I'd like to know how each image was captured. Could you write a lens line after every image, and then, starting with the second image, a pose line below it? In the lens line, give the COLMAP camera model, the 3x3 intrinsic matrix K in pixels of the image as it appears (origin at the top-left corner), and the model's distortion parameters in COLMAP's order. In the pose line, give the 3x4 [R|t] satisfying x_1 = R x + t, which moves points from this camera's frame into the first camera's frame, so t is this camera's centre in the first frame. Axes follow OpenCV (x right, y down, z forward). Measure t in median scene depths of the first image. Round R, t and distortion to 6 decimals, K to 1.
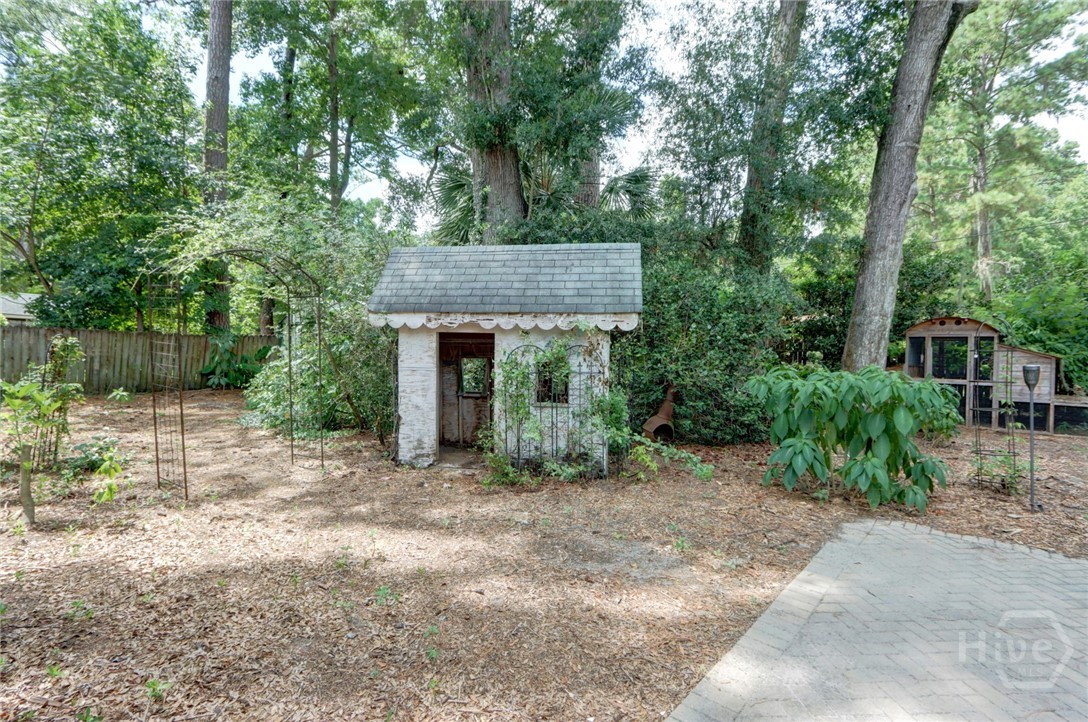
lens RADIAL K [[523.2, 0, 523.4], [0, 523.2, 359.4], [0, 0, 1]] dist [-0.004698, 0.000271]
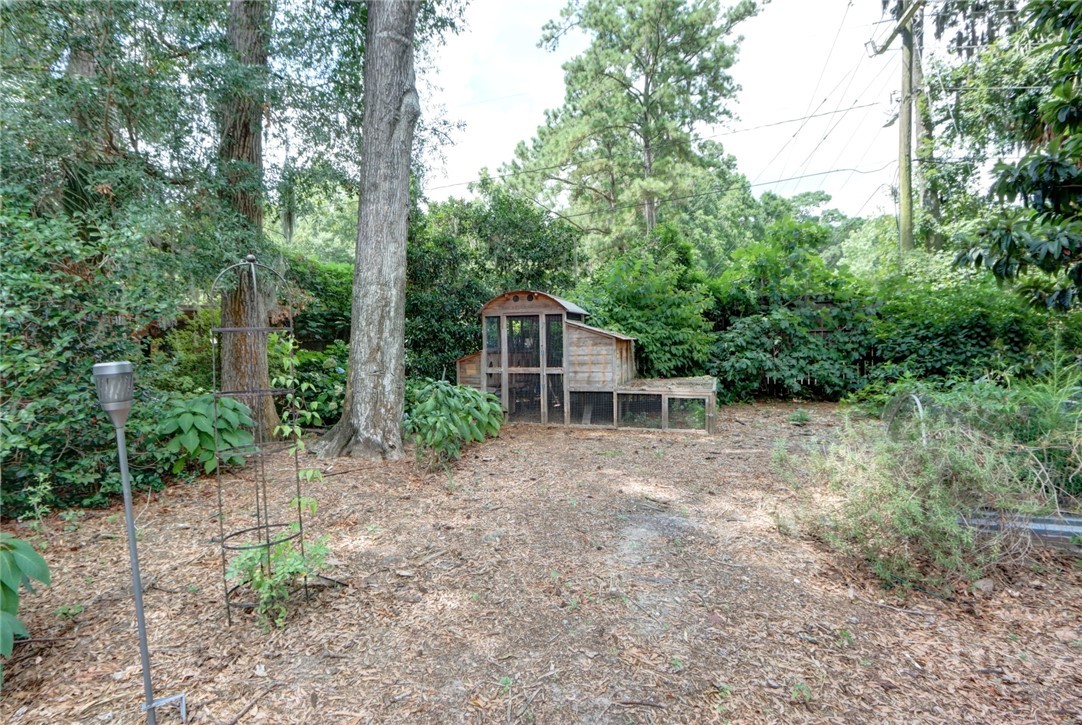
lens RADIAL K [[511.4, 0, 541.3], [0, 511.4, 355.7], [0, 0, 1]] dist [-0.021906, 0.001788]
pose [[0.923914, -0.042428, 0.380240, 0.554585], [0.037925, 0.999094, 0.019332, 0.005387], [-0.380716, -0.003440, 0.924686, 0.258865]]
